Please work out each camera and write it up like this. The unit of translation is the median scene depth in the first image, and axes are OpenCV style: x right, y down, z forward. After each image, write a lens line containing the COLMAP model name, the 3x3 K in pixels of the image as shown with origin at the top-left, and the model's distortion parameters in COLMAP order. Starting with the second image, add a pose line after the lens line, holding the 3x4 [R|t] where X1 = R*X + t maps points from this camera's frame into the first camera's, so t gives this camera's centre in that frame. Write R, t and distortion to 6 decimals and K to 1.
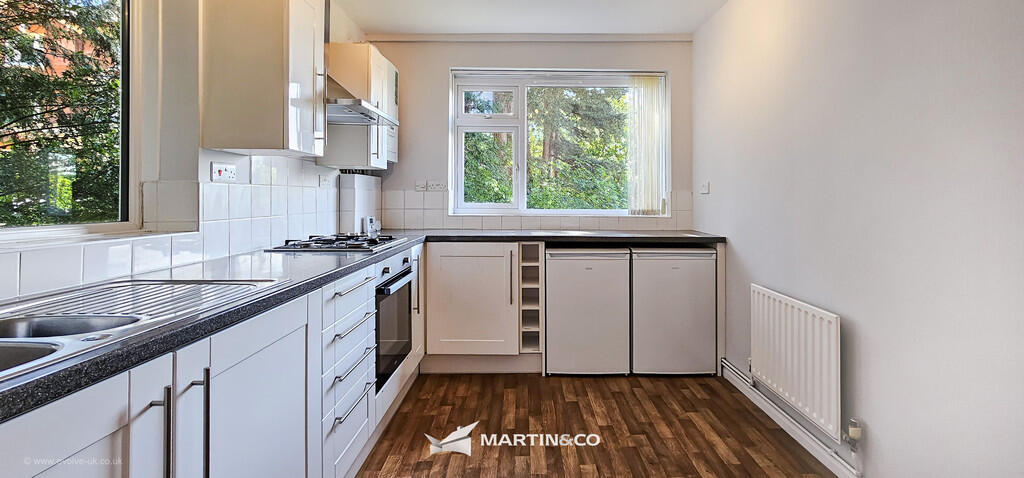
lens RADIAL K [[426.0, 0, 515.6], [0, 426.0, 191.6], [0, 0, 1]] dist [-0.000280, -0.000050]
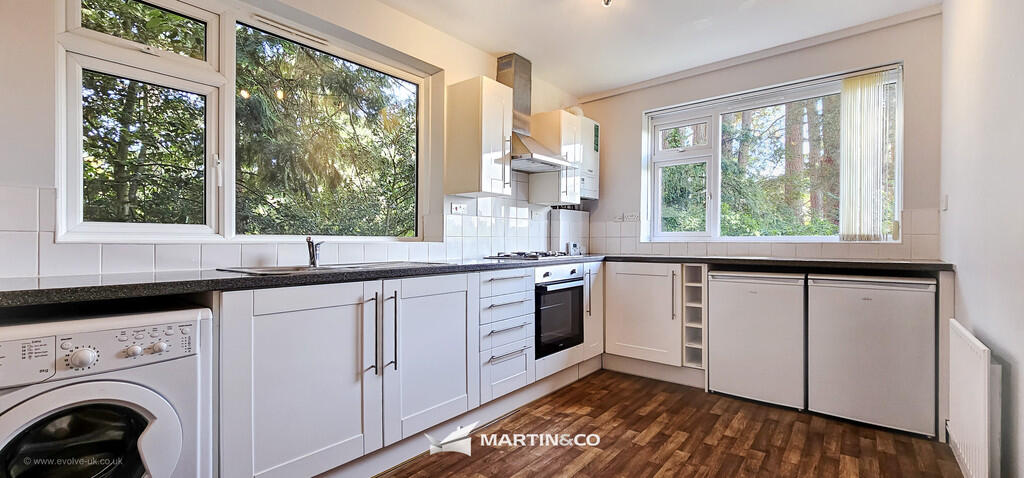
lens RADIAL K [[410.0, 0, 512.0], [0, 410.0, 239.0], [0, 0, 1]] dist [0.001776, 0.000291]
pose [[0.771367, -0.005676, -0.636365, 0.350549], [0.012153, 0.999909, 0.005812, 0.046761], [0.636275, -0.012217, 0.771366, -0.078808]]
